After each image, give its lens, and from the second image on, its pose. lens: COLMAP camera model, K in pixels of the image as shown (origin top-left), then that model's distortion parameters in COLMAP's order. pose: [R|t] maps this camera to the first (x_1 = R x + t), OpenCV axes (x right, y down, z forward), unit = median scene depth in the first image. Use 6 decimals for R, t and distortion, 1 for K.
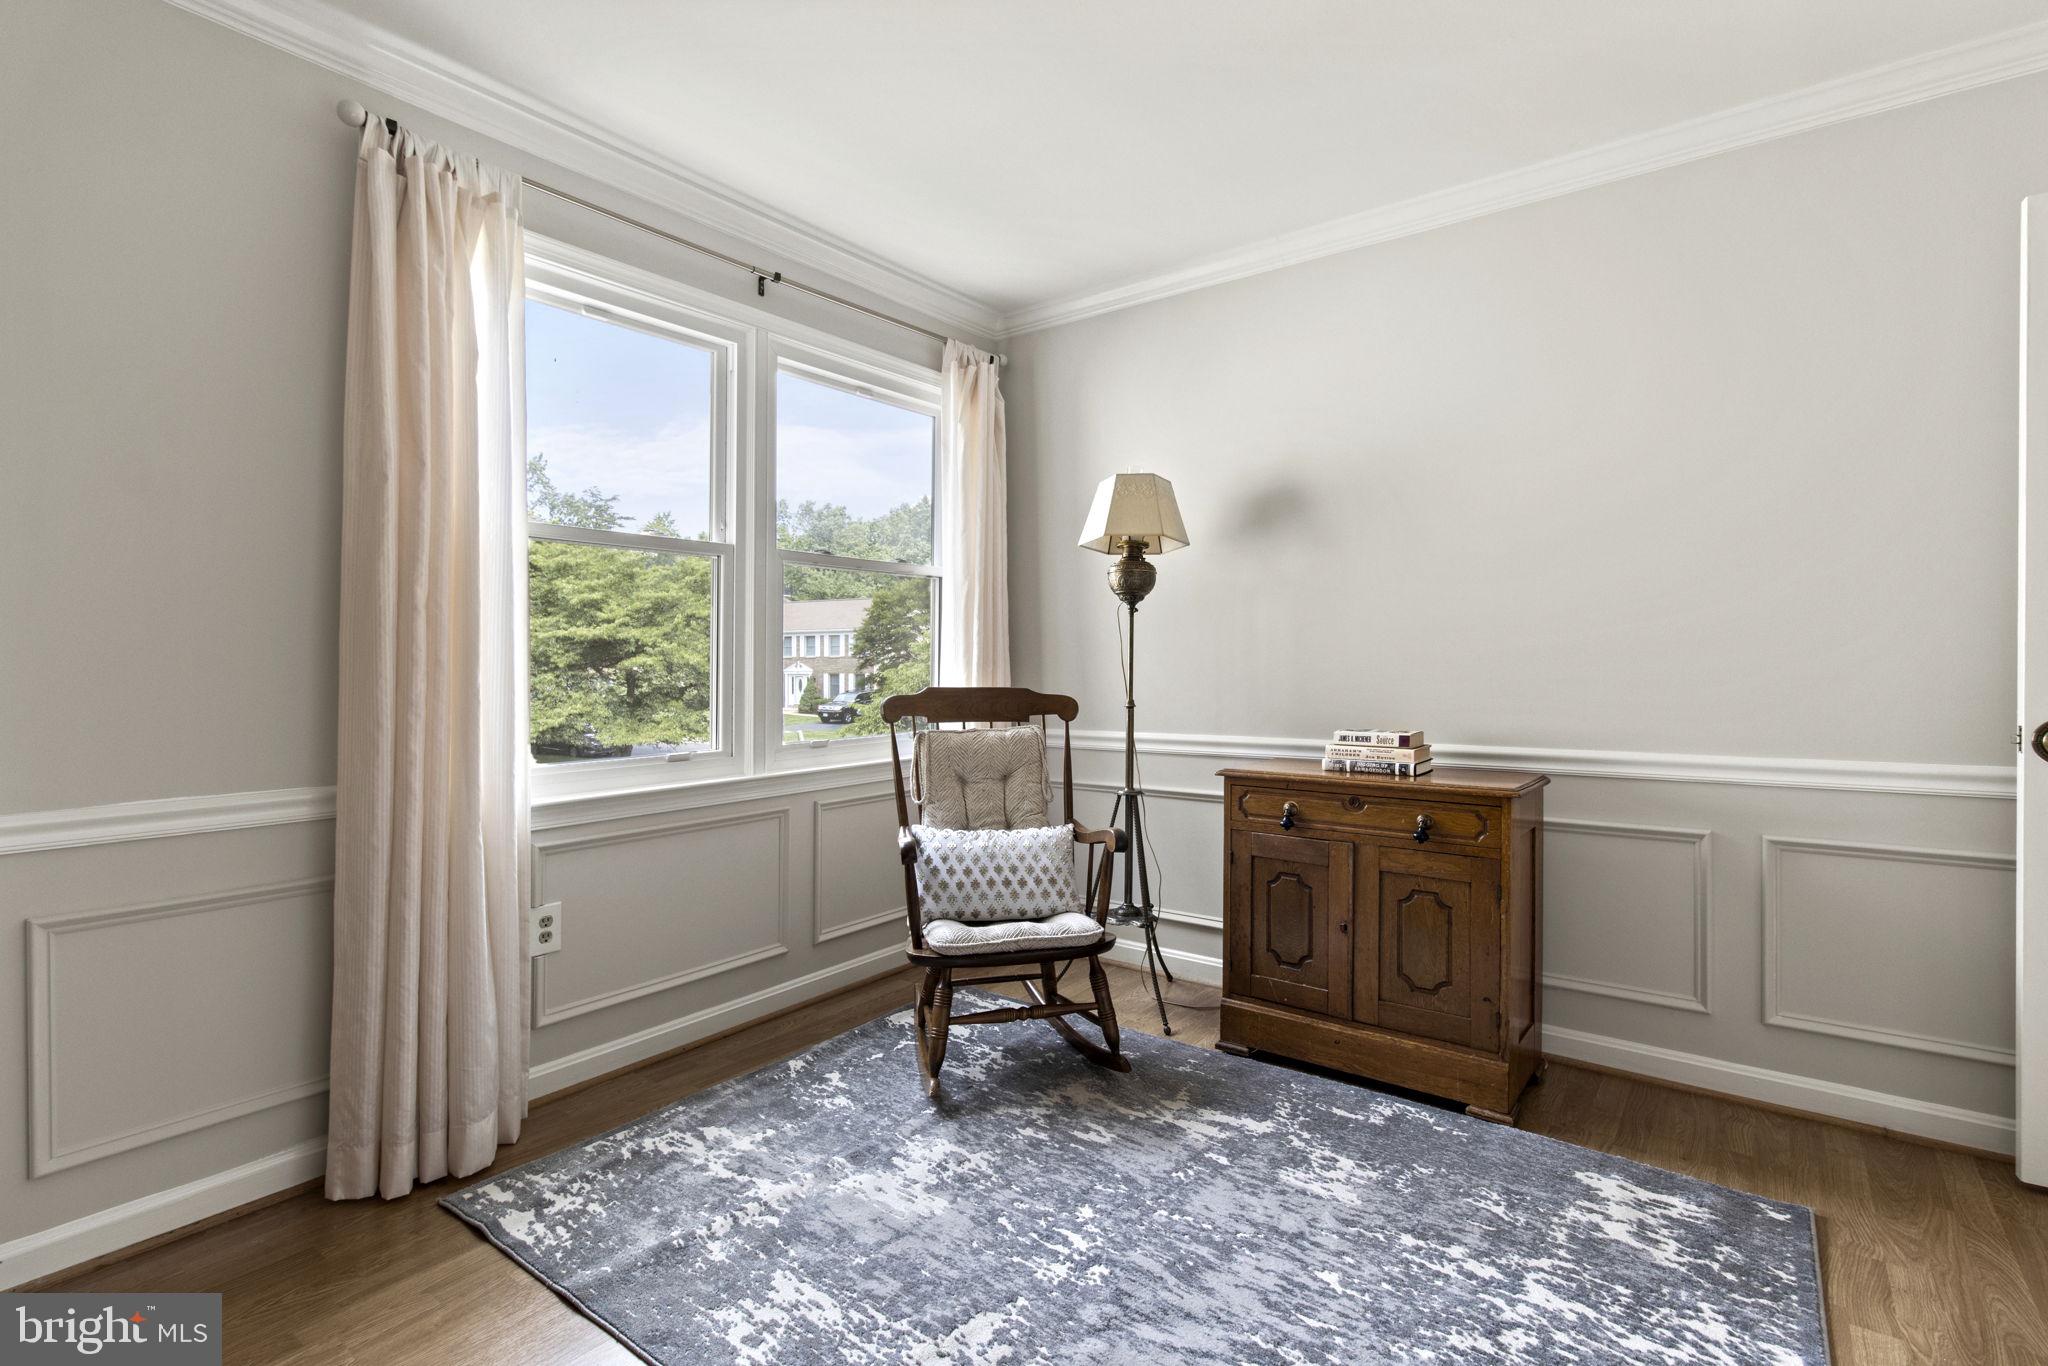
lens RADIAL K [[946.6, 0, 1025.4], [0, 946.6, 683.9], [0, 0, 1]] dist [-0.001687, -0.000204]
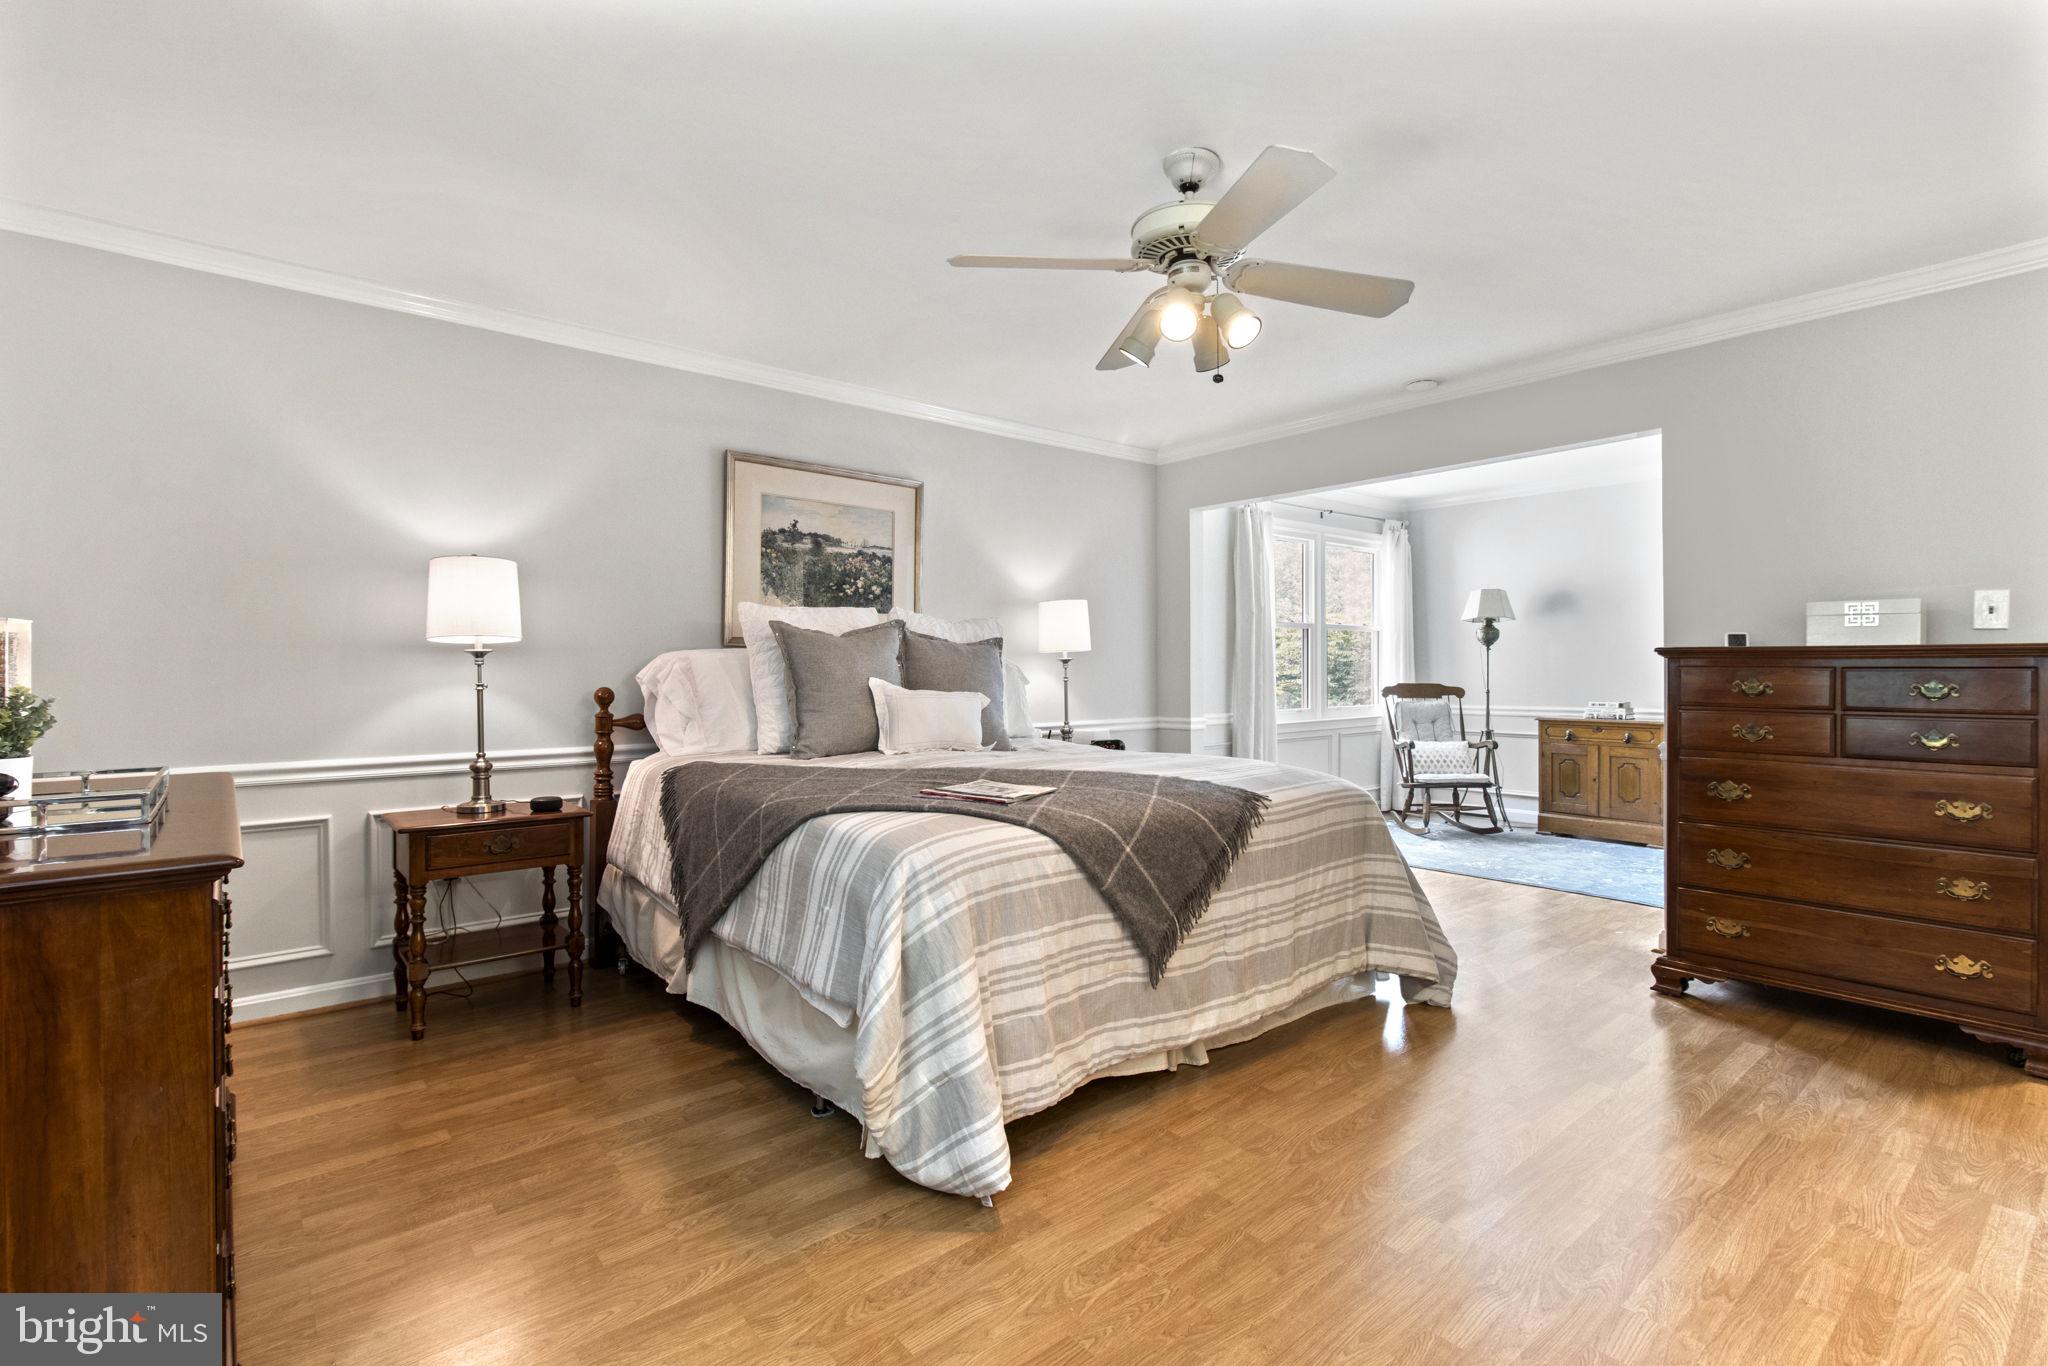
lens RADIAL K [[946.6, 0, 1024.1], [0, 946.6, 667.2], [0, 0, 1]] dist [-0.001687, -0.000204]
pose [[0.978570, -0.004100, -0.205872, -0.550184], [0.002366, 0.999960, -0.008672, -0.019530], [0.205900, 0.007999, 0.978540, -1.555097]]
